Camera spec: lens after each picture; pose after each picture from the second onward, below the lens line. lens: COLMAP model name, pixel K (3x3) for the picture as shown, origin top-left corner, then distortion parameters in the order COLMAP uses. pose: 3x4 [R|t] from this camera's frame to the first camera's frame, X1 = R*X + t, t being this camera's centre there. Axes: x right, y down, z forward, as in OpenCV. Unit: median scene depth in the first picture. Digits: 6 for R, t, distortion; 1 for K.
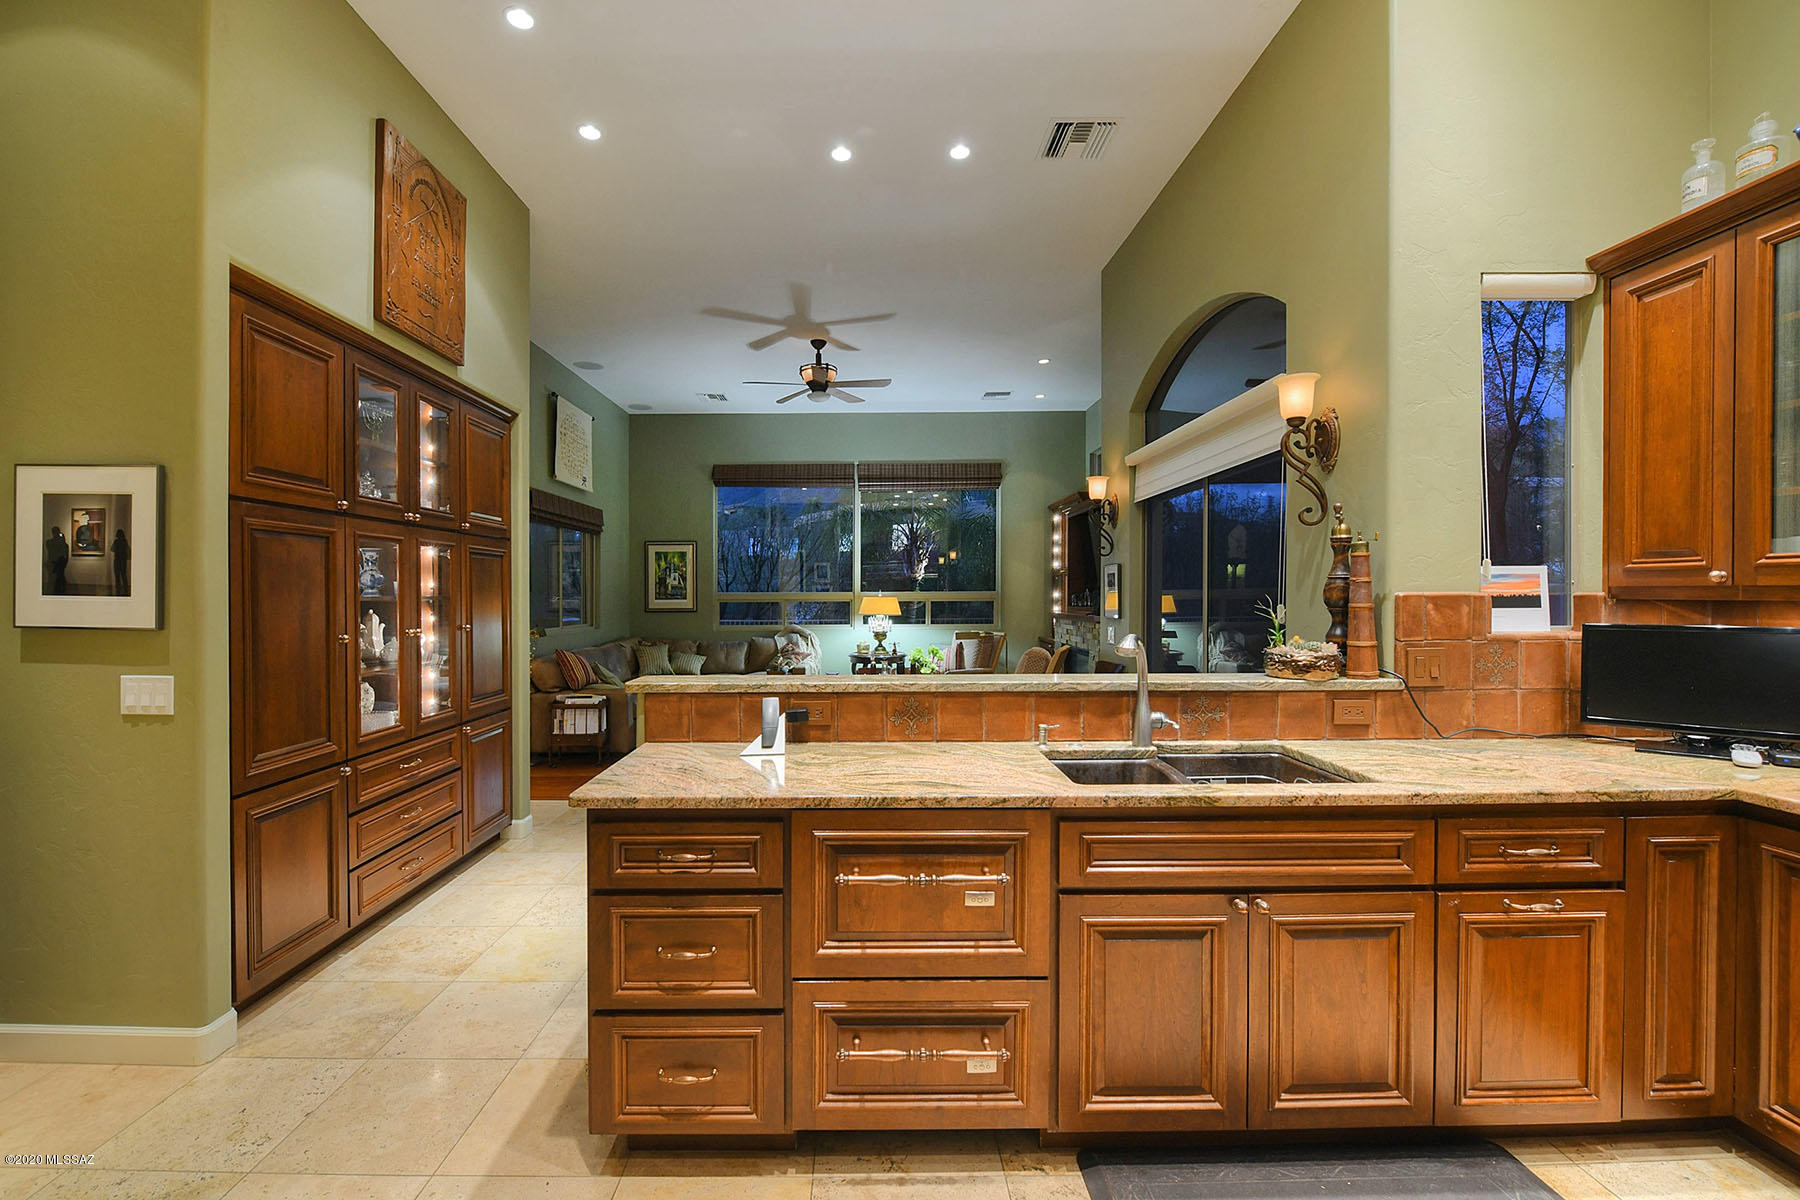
lens RADIAL K [[758.6, 0, 901.9], [0, 758.6, 599.3], [0, 0, 1]] dist [-0.008880, -0.001713]
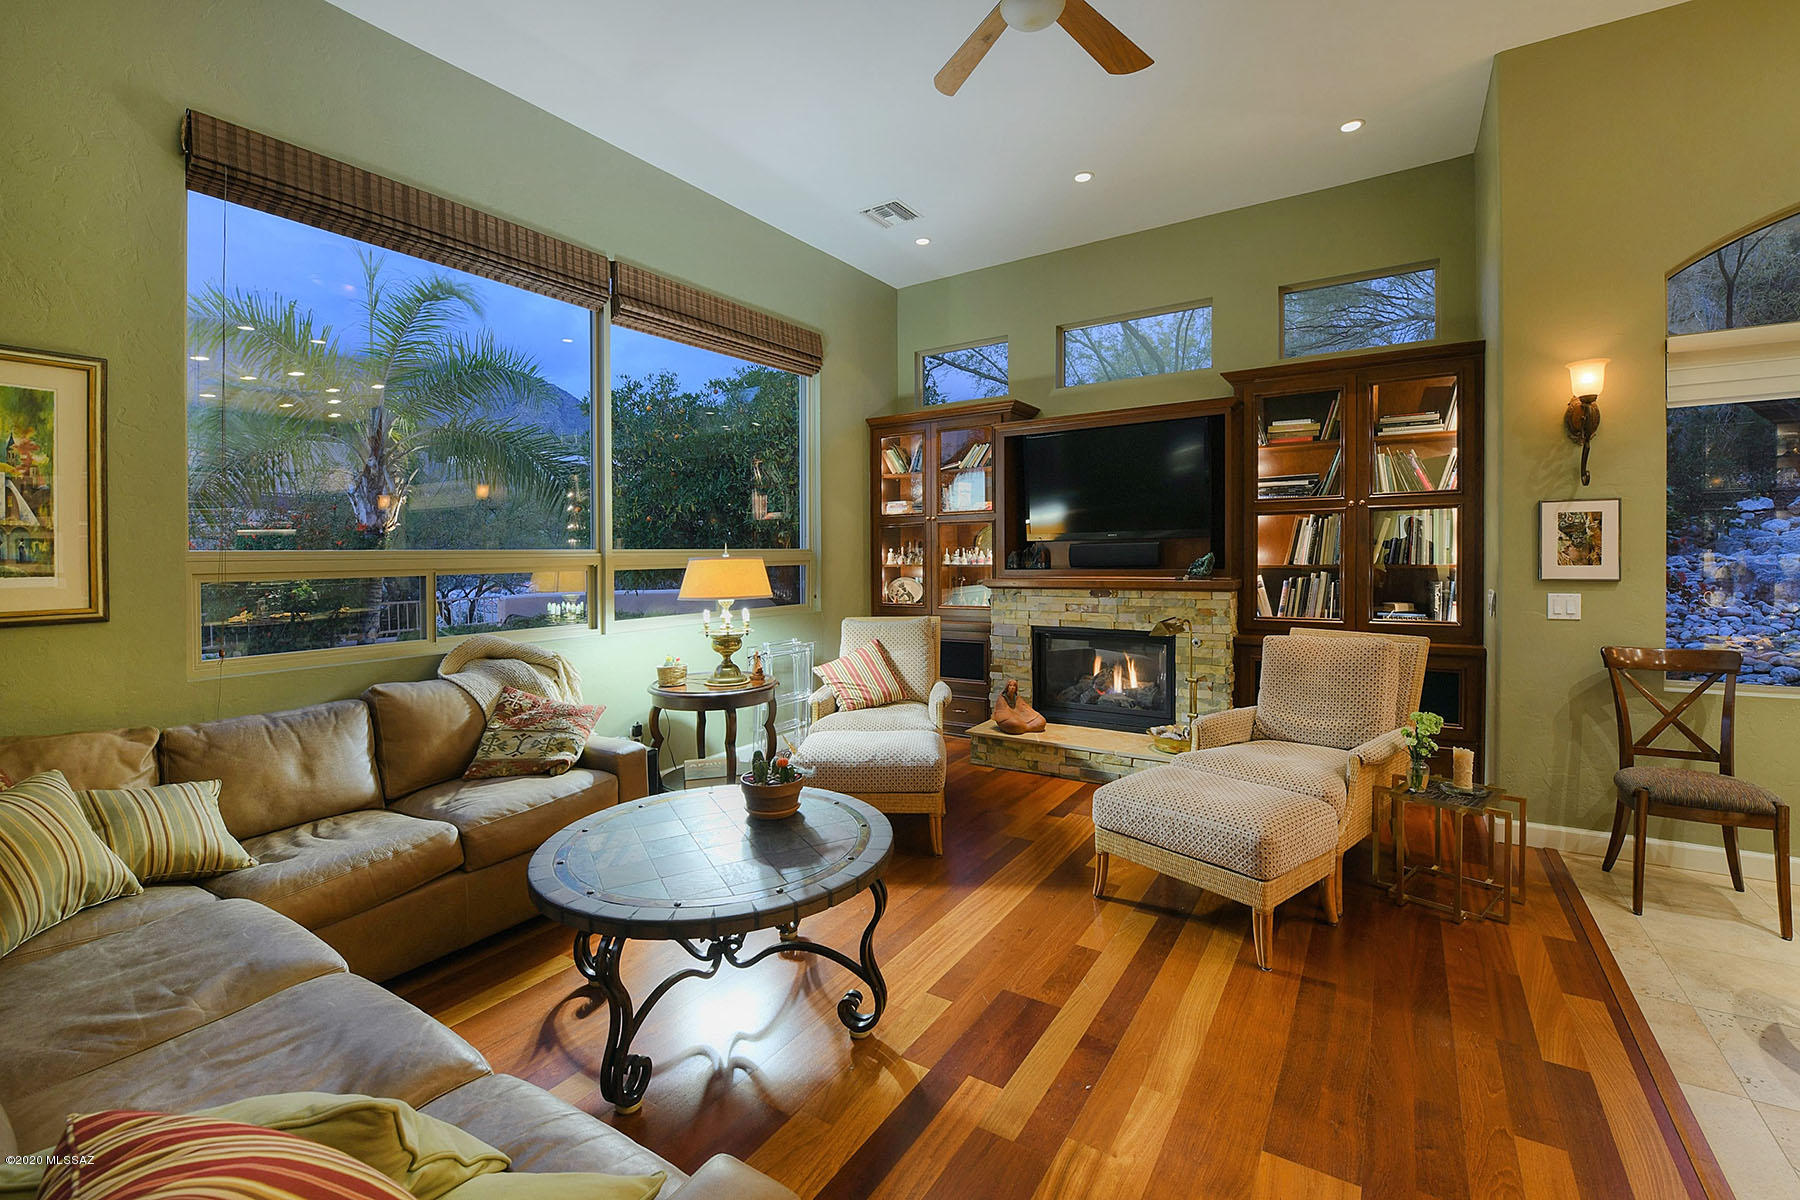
lens RADIAL K [[758.6, 0, 884.0], [0, 758.6, 539.0], [0, 0, 1]] dist [-0.008880, -0.001713]
pose [[0.601741, 0.012313, 0.798597, -0.333333], [0.016087, 0.999491, -0.027531, -0.001209], [-0.798530, 0.029414, 0.601237, 0.637250]]
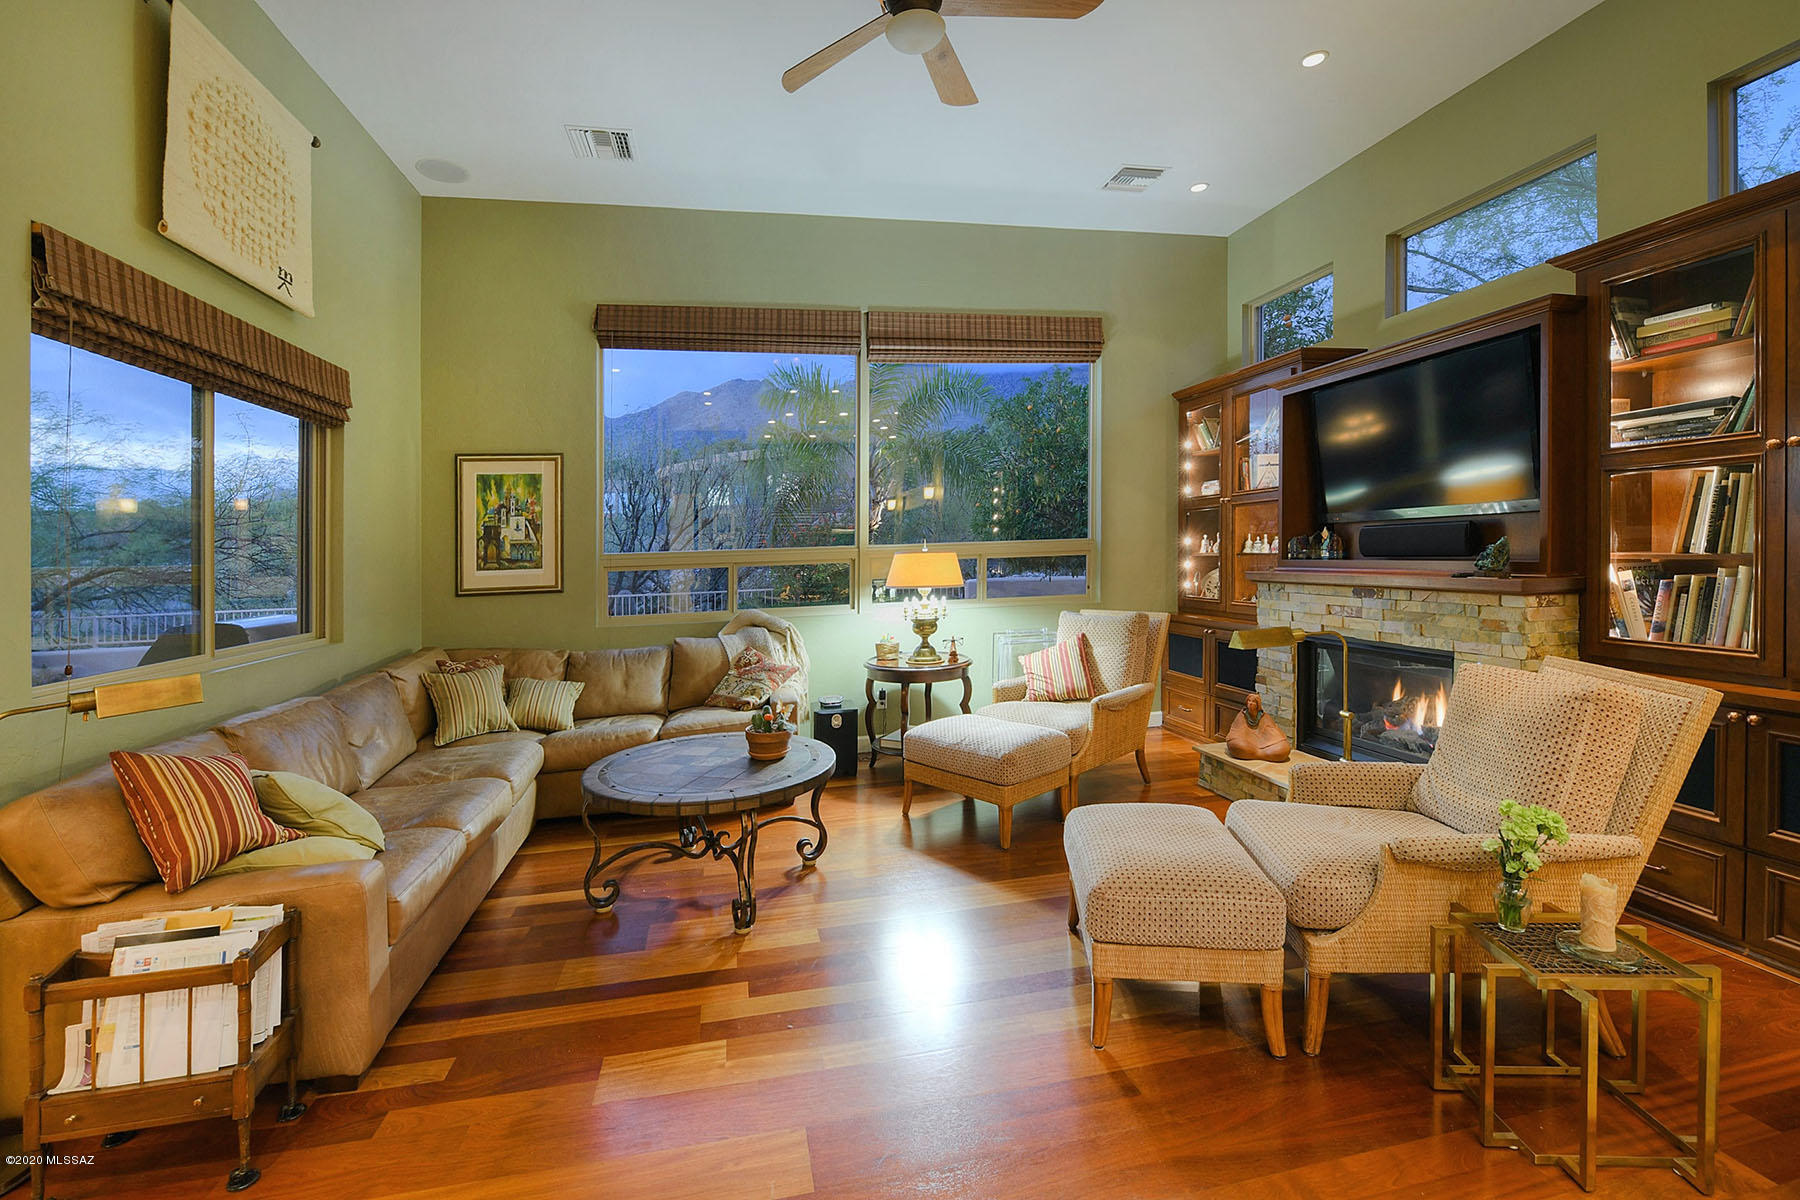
lens RADIAL K [[758.6, 0, 844.5], [0, 758.6, 502.8], [0, 0, 1]] dist [-0.008880, -0.001713]
pose [[0.992581, -0.020258, 0.119884, -0.145407], [0.028748, 0.997167, -0.069515, -0.002657], [-0.118136, 0.072445, 0.990351, 0.478577]]
